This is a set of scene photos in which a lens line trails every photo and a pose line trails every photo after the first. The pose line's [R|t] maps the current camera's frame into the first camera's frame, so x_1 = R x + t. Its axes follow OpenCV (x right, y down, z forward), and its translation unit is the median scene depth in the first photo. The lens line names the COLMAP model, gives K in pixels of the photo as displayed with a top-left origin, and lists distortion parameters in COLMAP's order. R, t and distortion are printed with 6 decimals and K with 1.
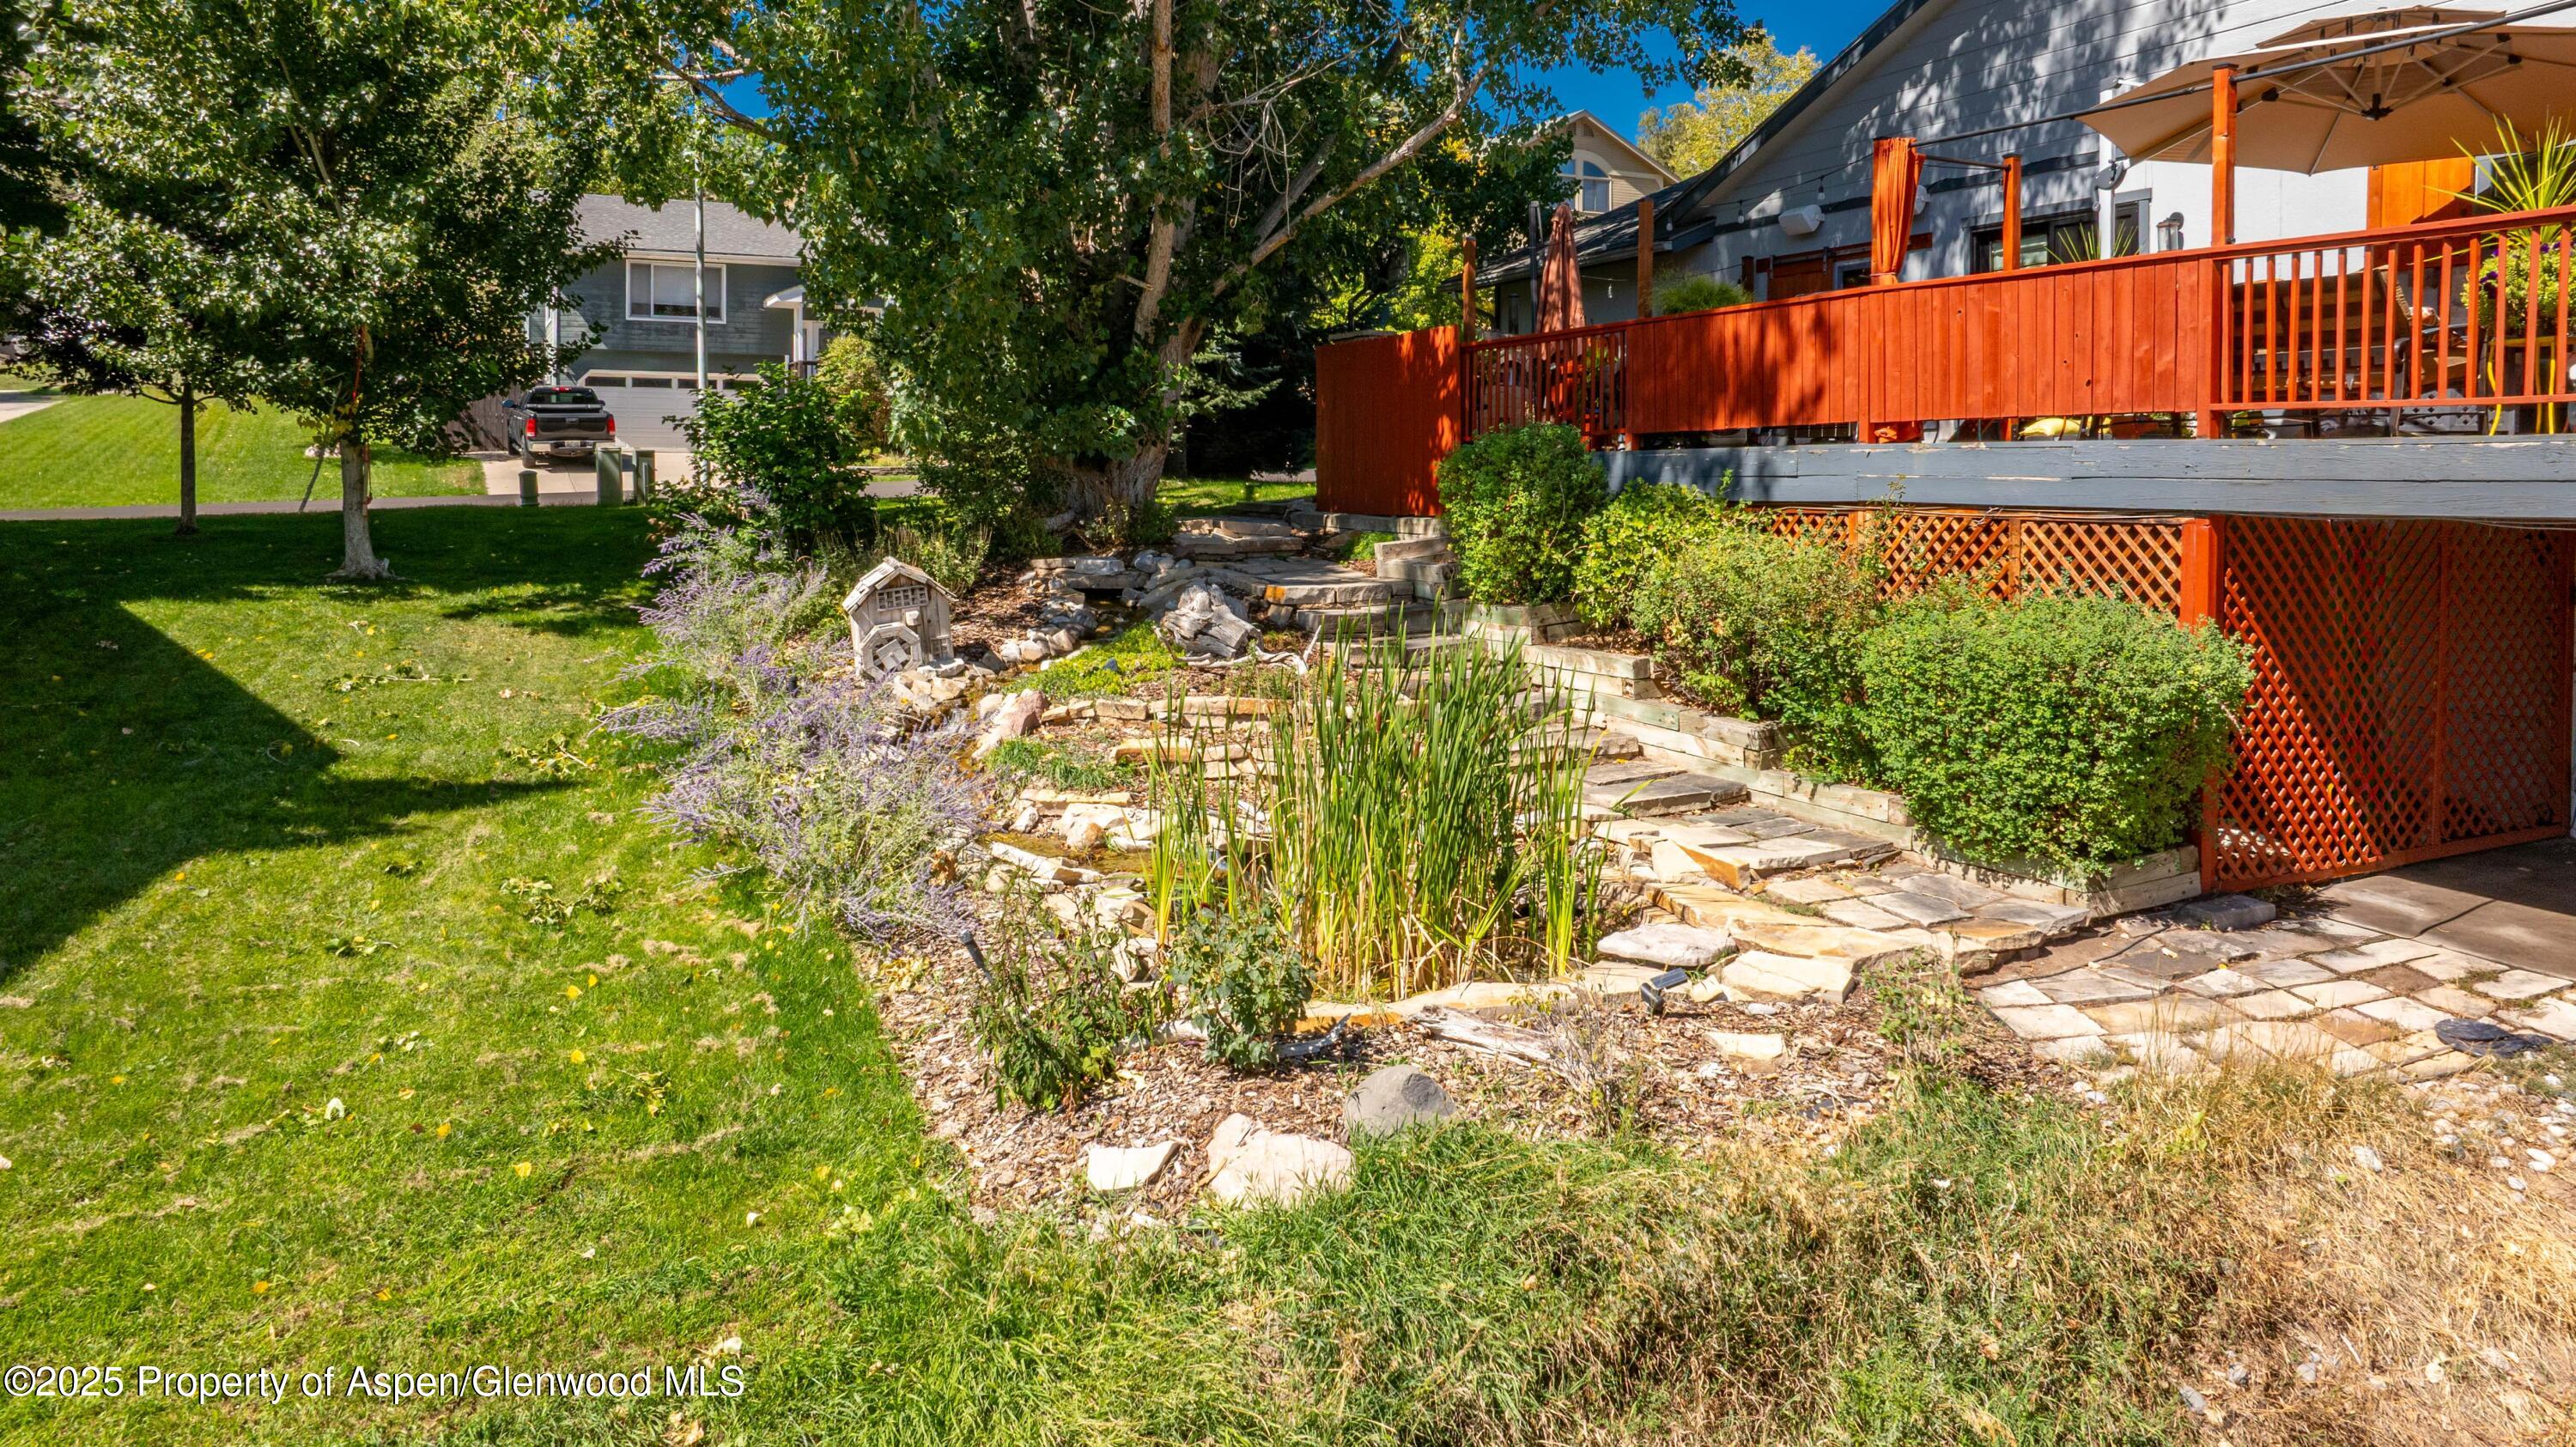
lens RADIAL K [[1875.9, 0, 1301.1], [0, 1875.9, 557.3], [0, 0, 1]] dist [-0.024313, 0.008494]
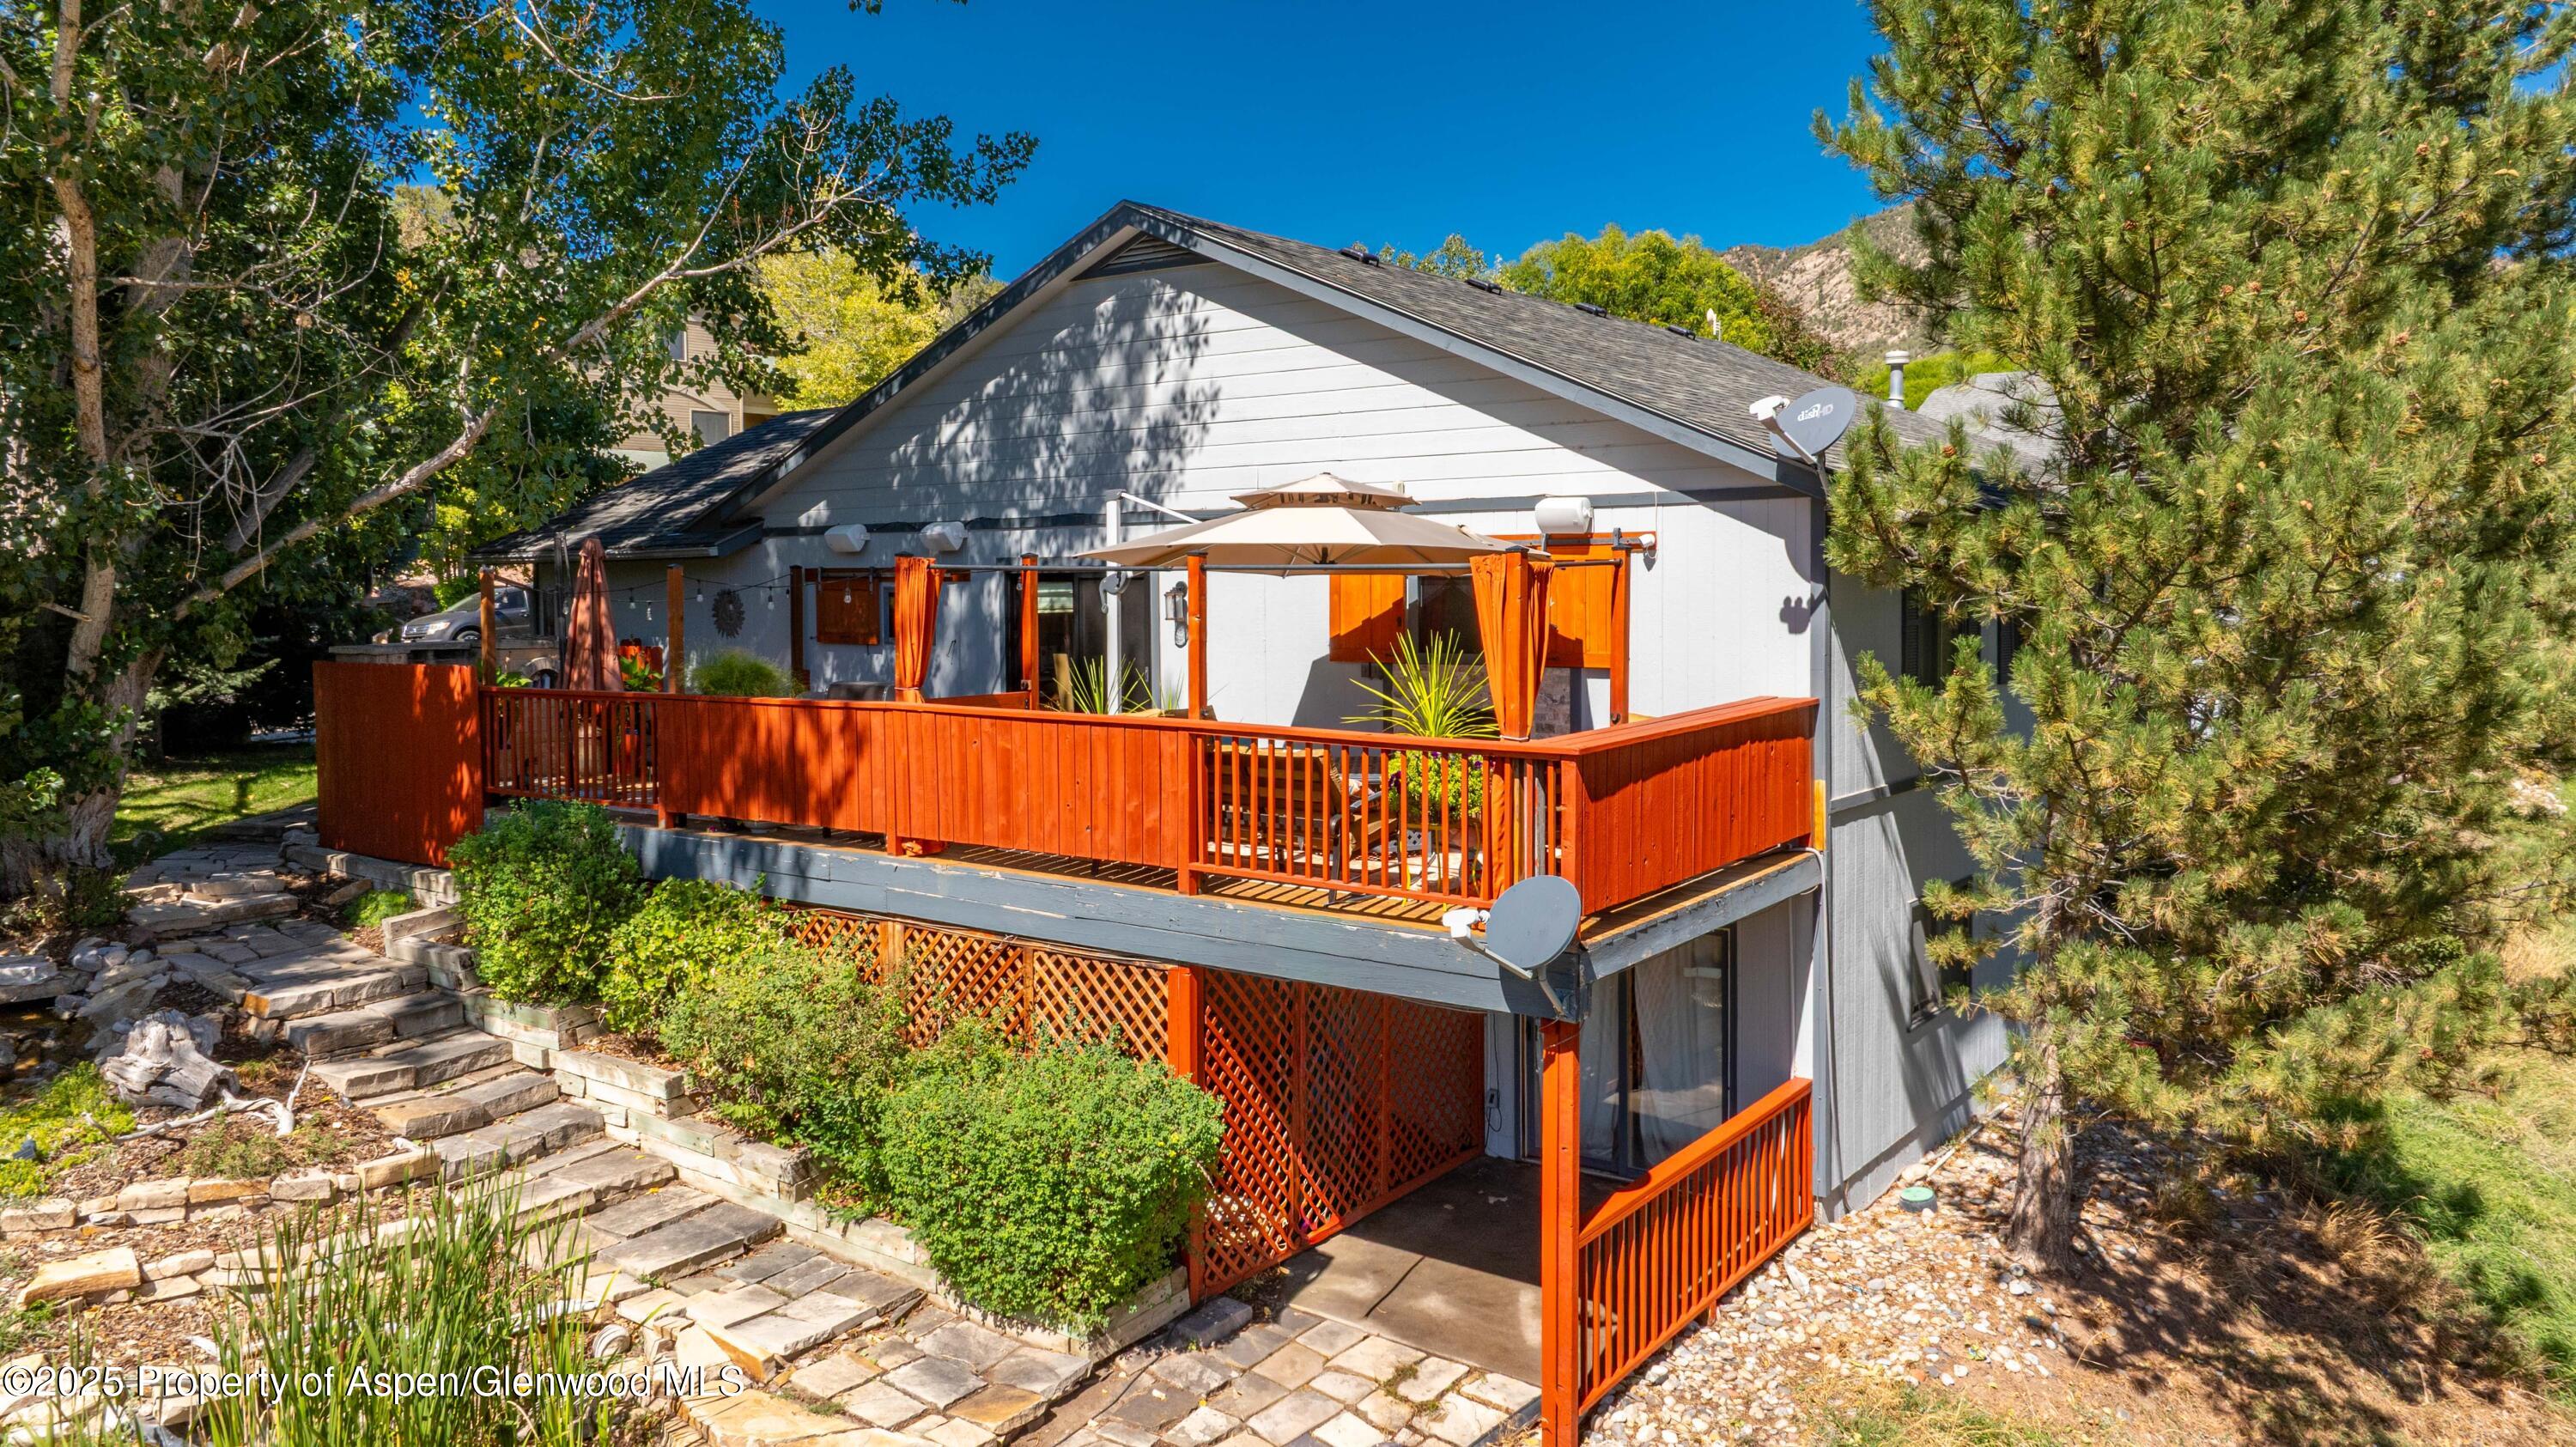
lens RADIAL K [[1875.9, 0, 1327.9], [0, 1875.9, 655.4], [0, 0, 1]] dist [-0.024313, 0.008494]
pose [[0.887321, -0.028036, 0.460299, 0.045837], [0.022412, 0.999592, 0.017680, -0.192826], [-0.460607, -0.005372, 0.887588, -0.020581]]
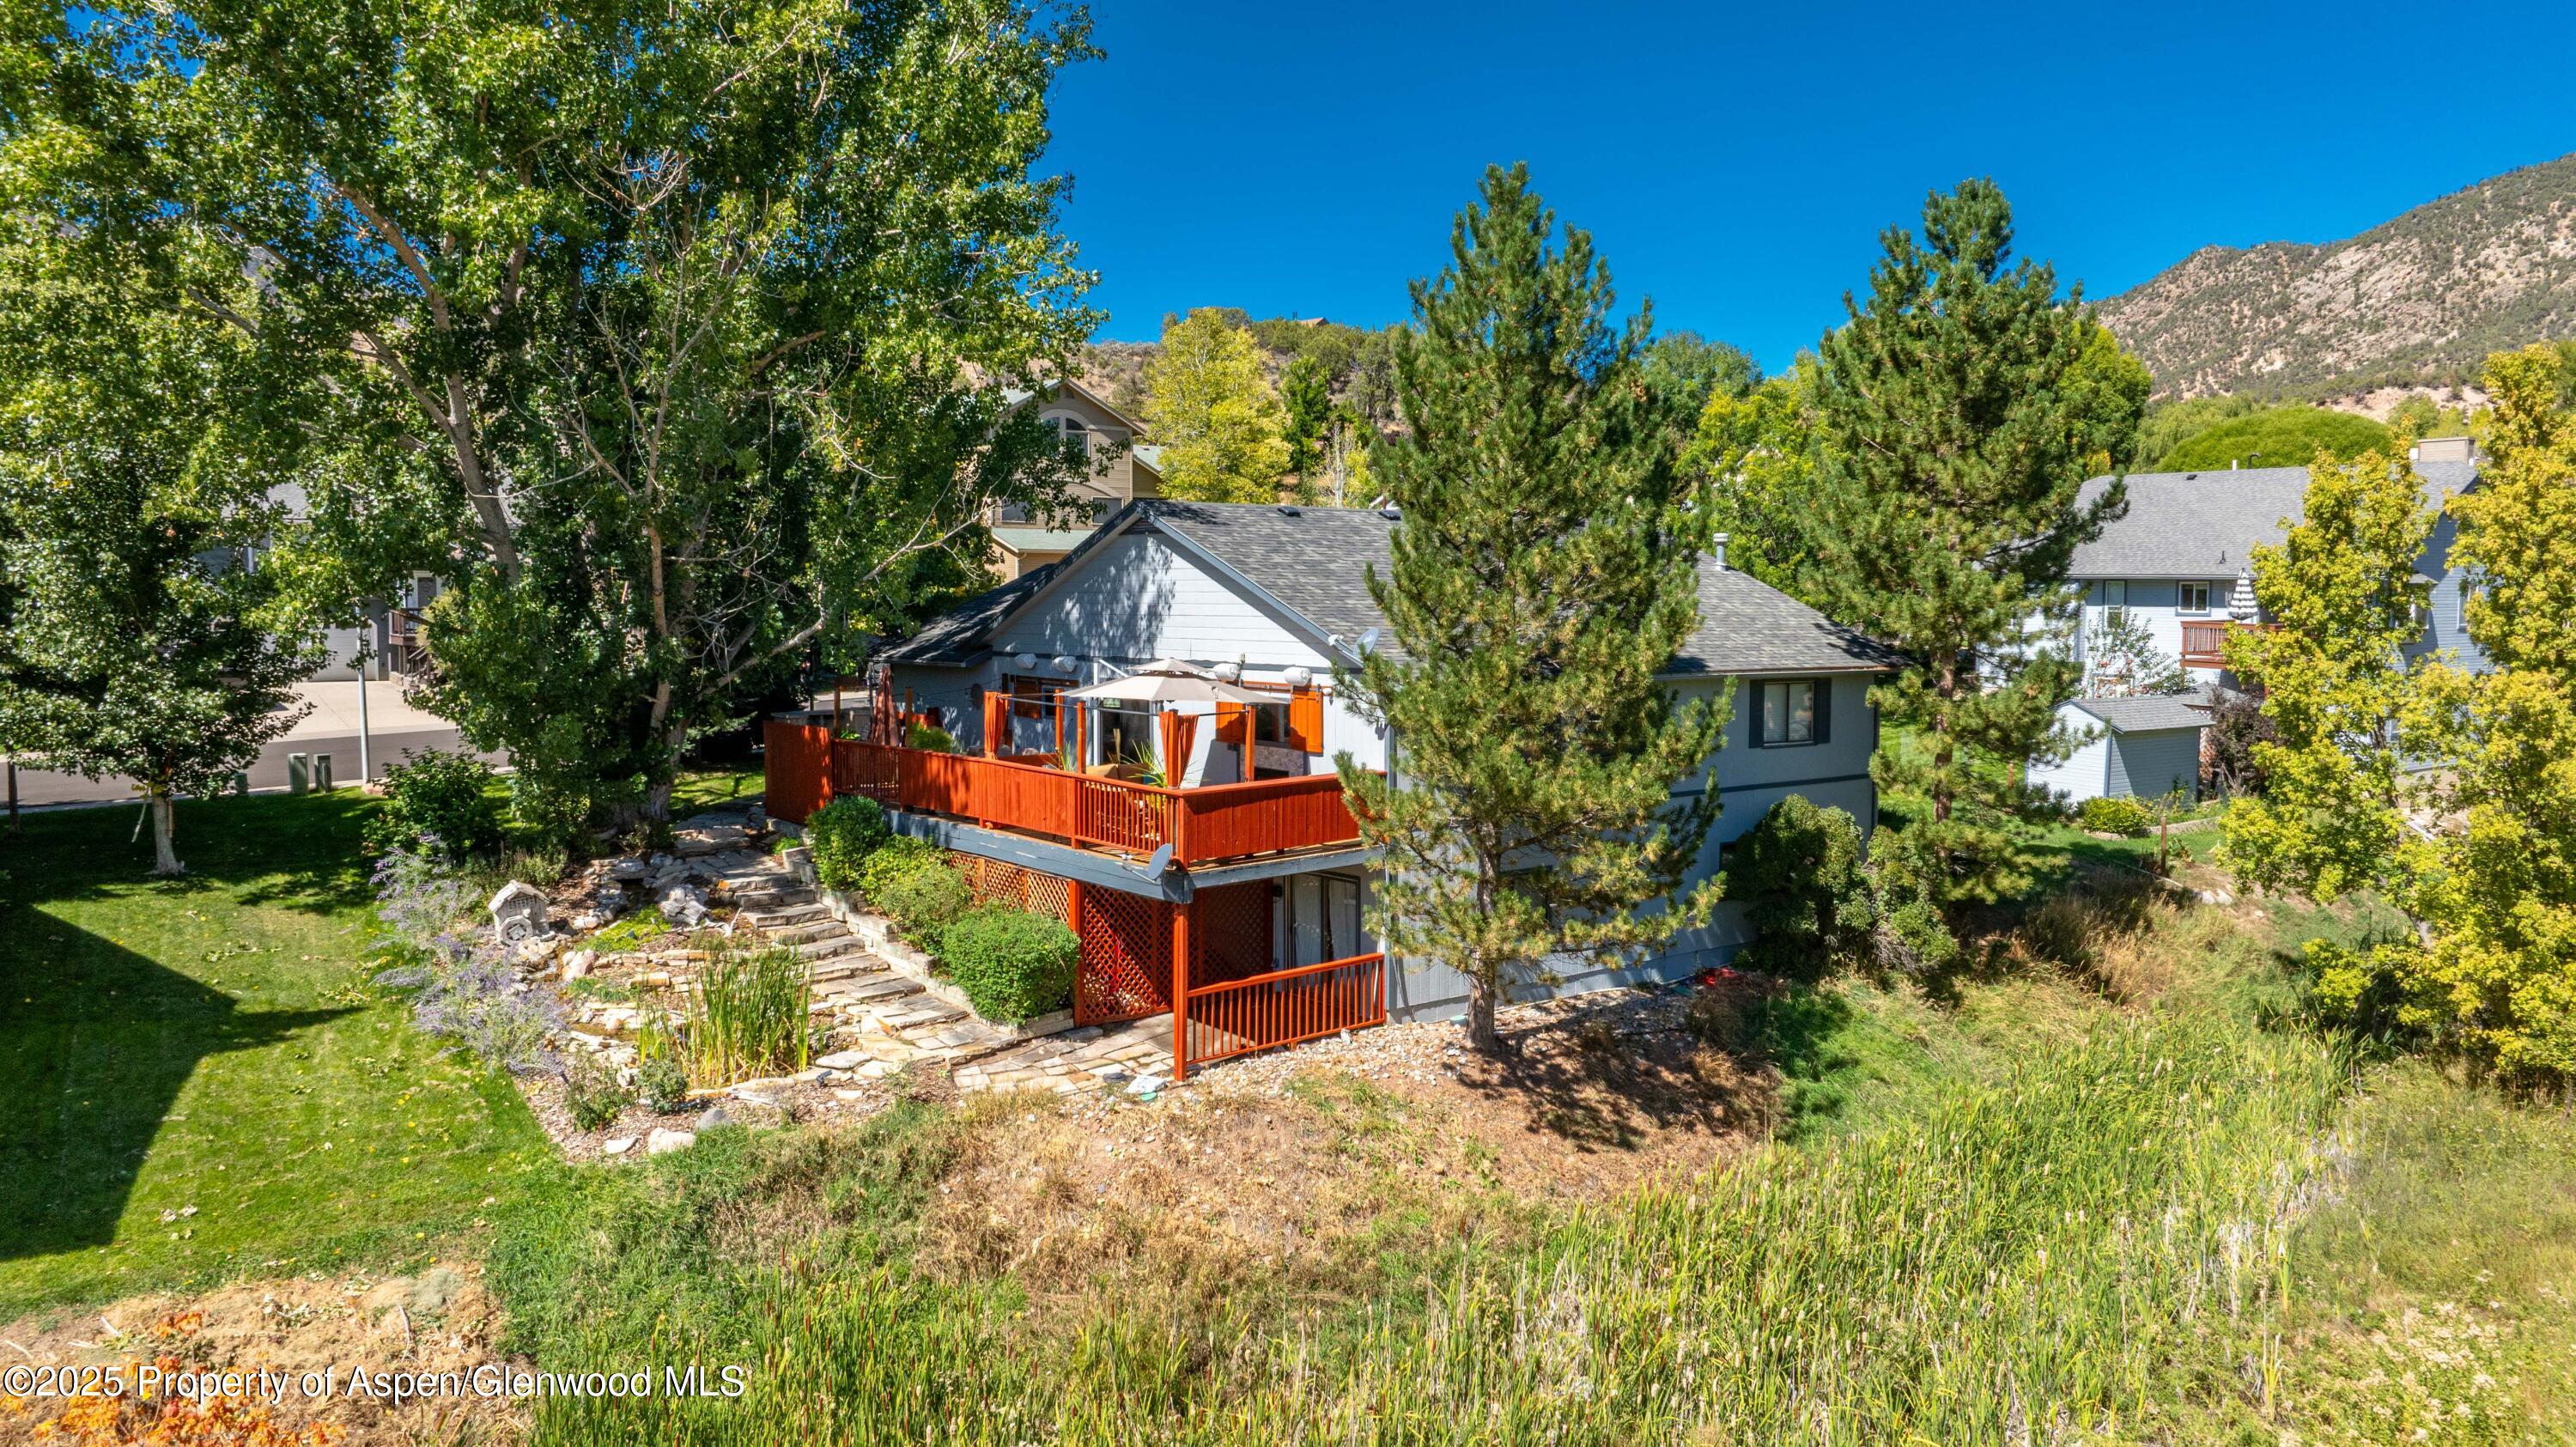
lens RADIAL K [[1875.9, 0, 1371.0], [0, 1875.9, 722.2], [0, 0, 1]] dist [-0.024313, 0.008494]
pose [[0.971304, -0.015533, 0.237336, 0.234342], [0.004805, 0.998943, 0.045713, -0.303049], [-0.237795, -0.043261, 0.970352, -1.348946]]
